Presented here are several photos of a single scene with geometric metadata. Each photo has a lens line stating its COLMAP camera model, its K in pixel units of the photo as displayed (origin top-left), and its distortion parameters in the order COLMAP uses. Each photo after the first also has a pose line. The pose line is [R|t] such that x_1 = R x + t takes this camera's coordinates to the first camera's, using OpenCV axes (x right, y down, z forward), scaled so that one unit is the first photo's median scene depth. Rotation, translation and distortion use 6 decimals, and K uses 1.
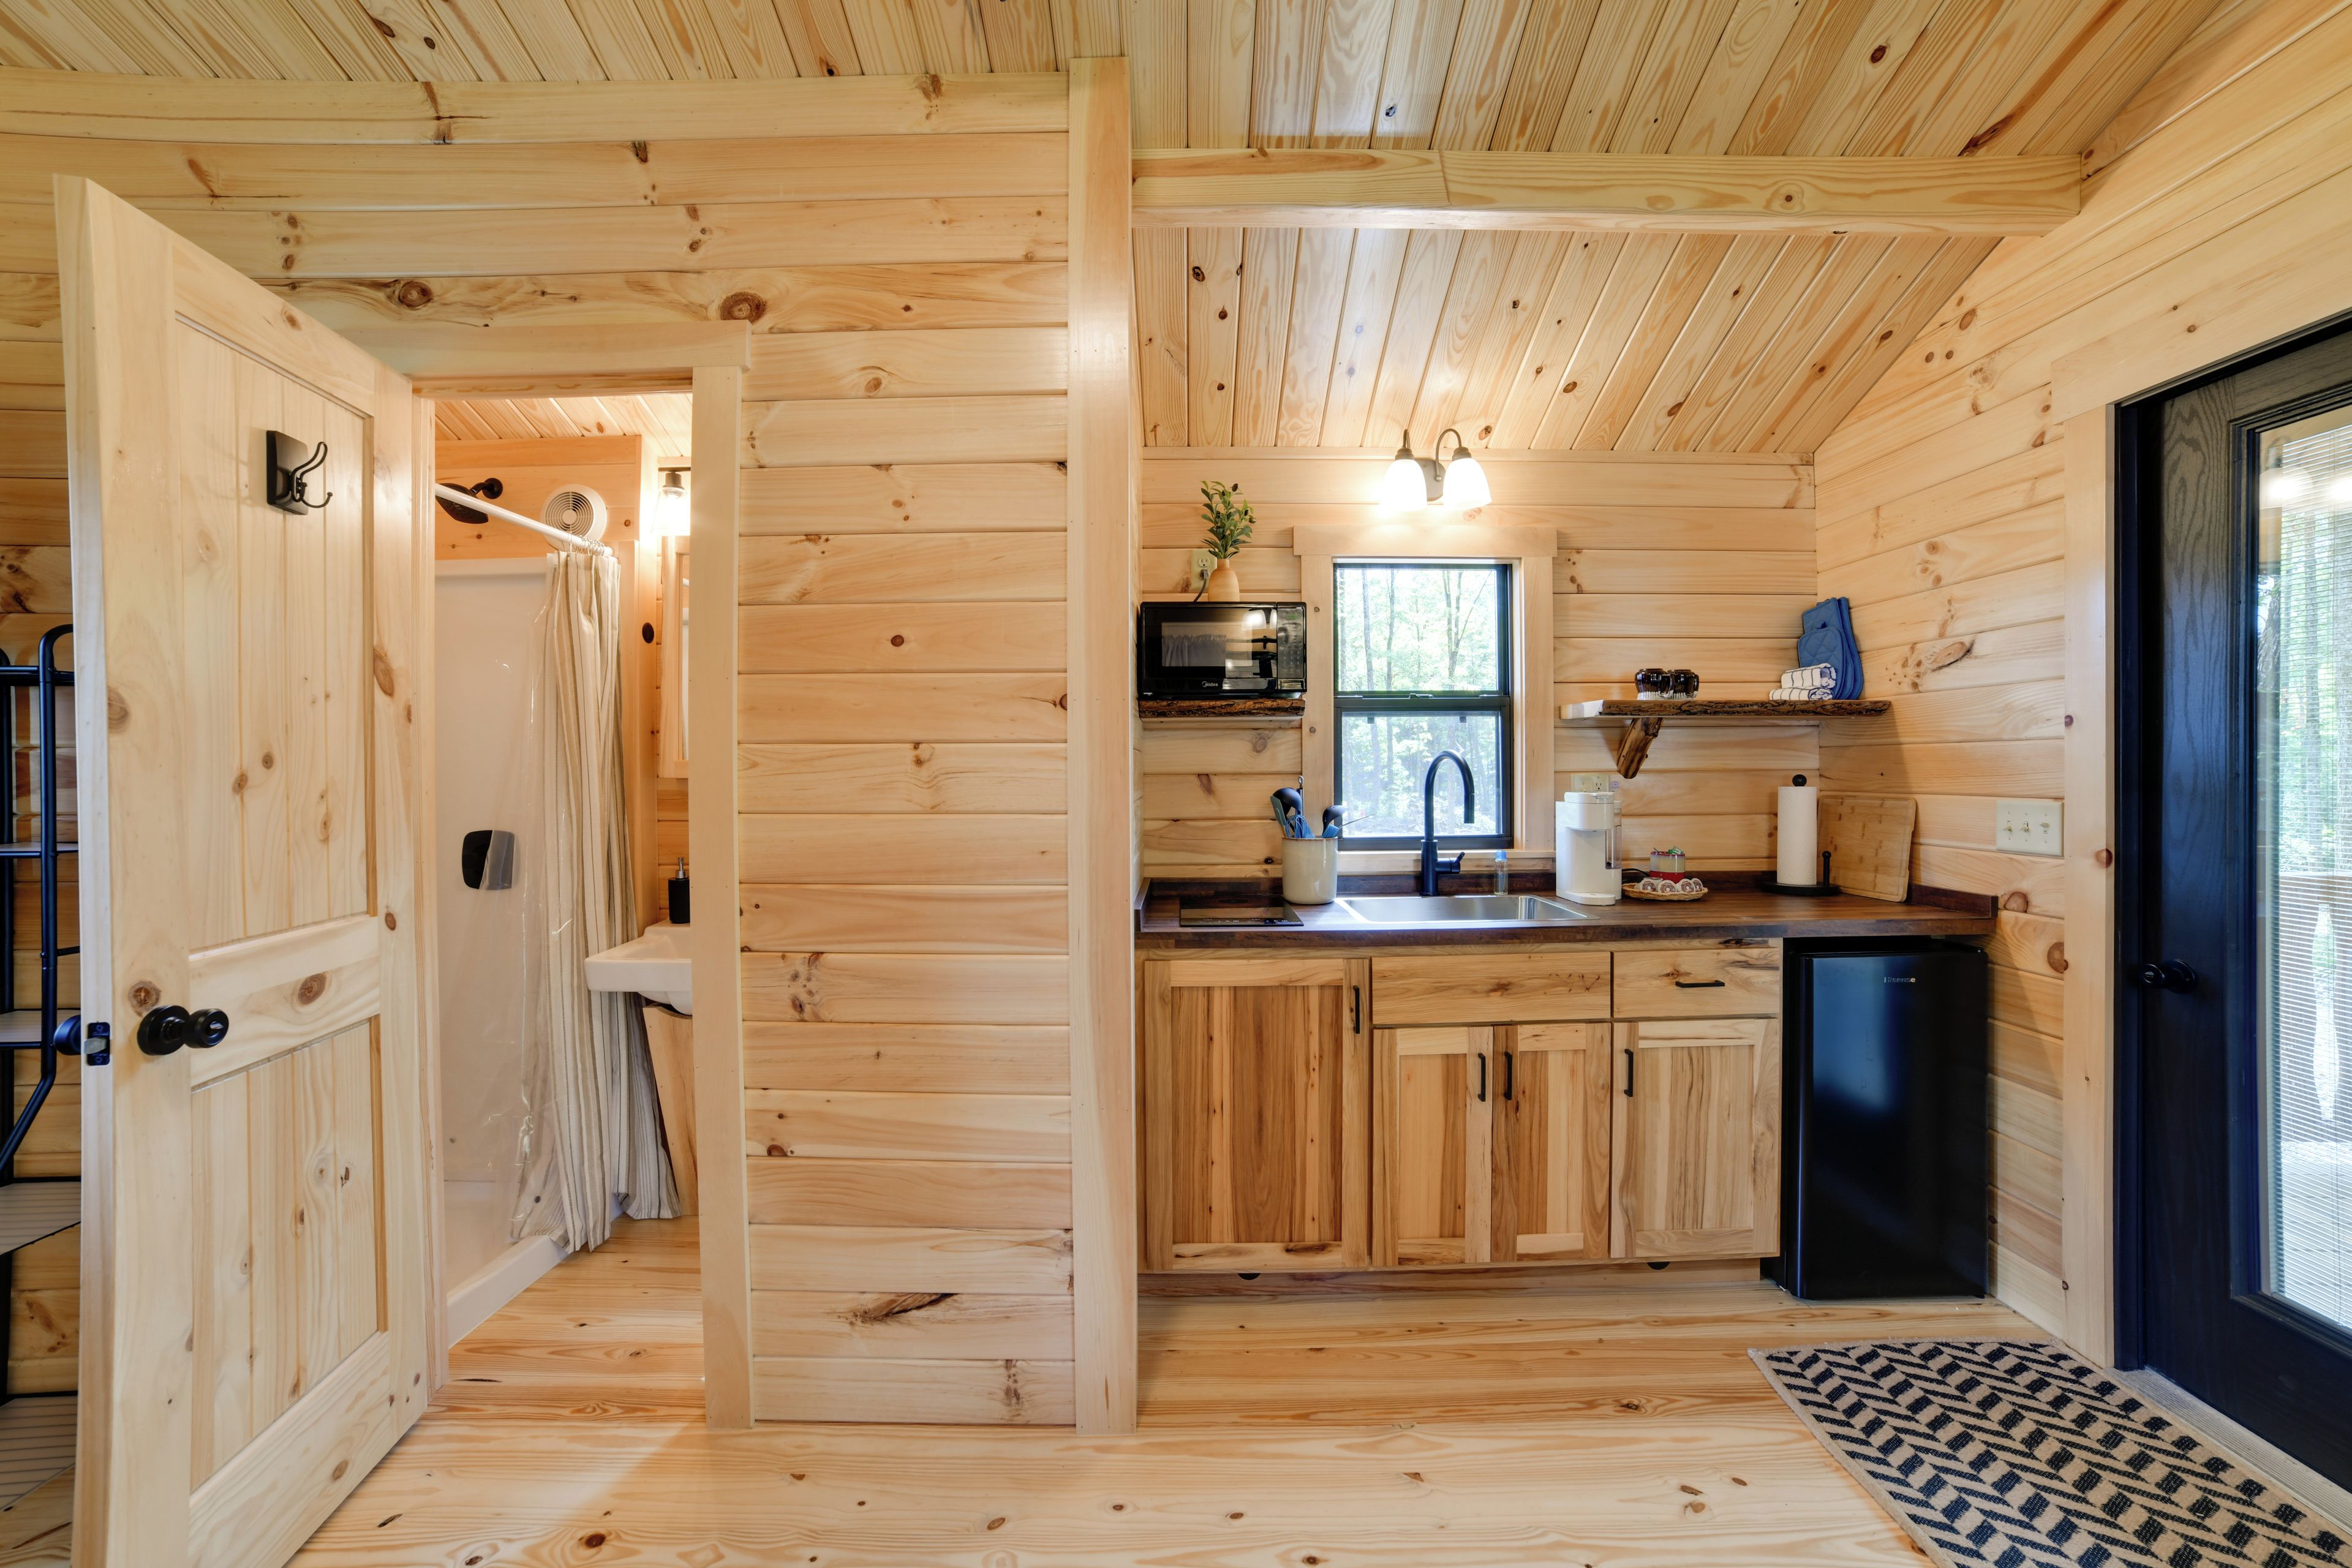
lens RADIAL K [[937.2, 0, 1168.6], [0, 937.2, 759.0], [0, 0, 1]] dist [-0.089234, 0.033345]
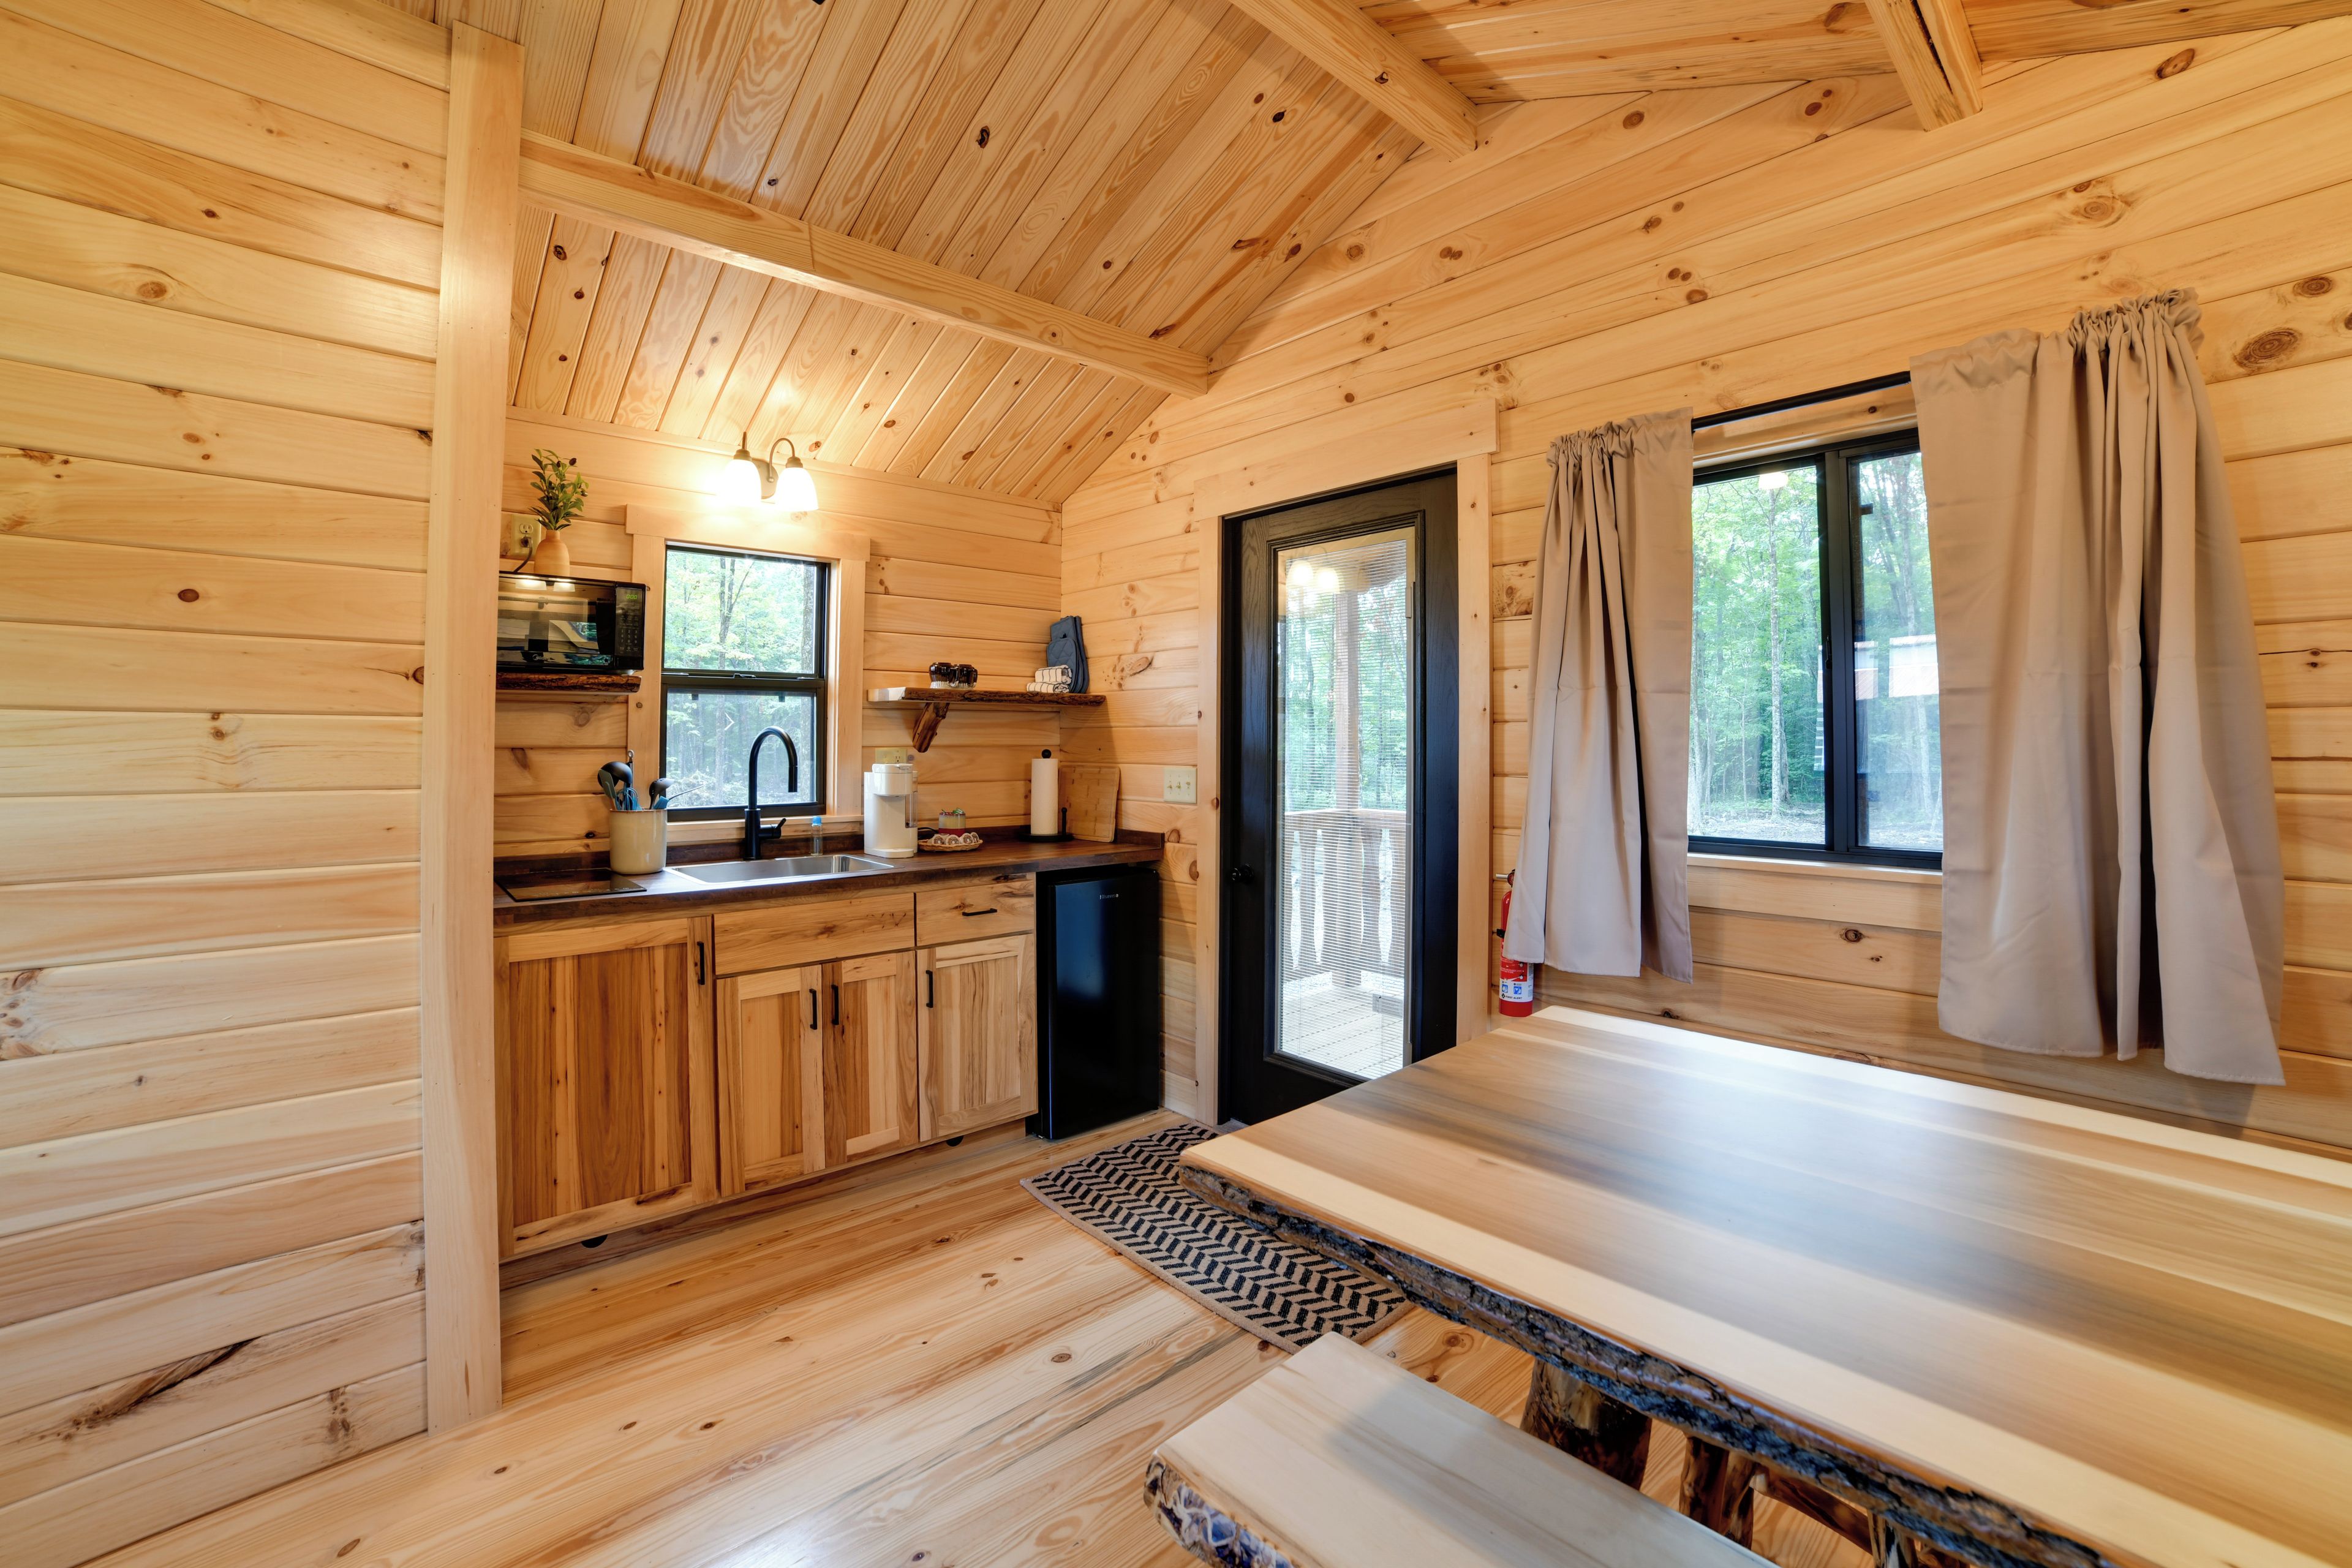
lens RADIAL K [[937.2, 0, 1168.6], [0, 937.2, 759.0], [0, 0, 1]] dist [-0.089234, 0.033345]
pose [[0.737689, -0.006201, 0.675112, -0.108536], [-0.012482, 0.999662, 0.022821, -0.002280], [-0.675025, -0.025262, 0.737362, -0.149122]]
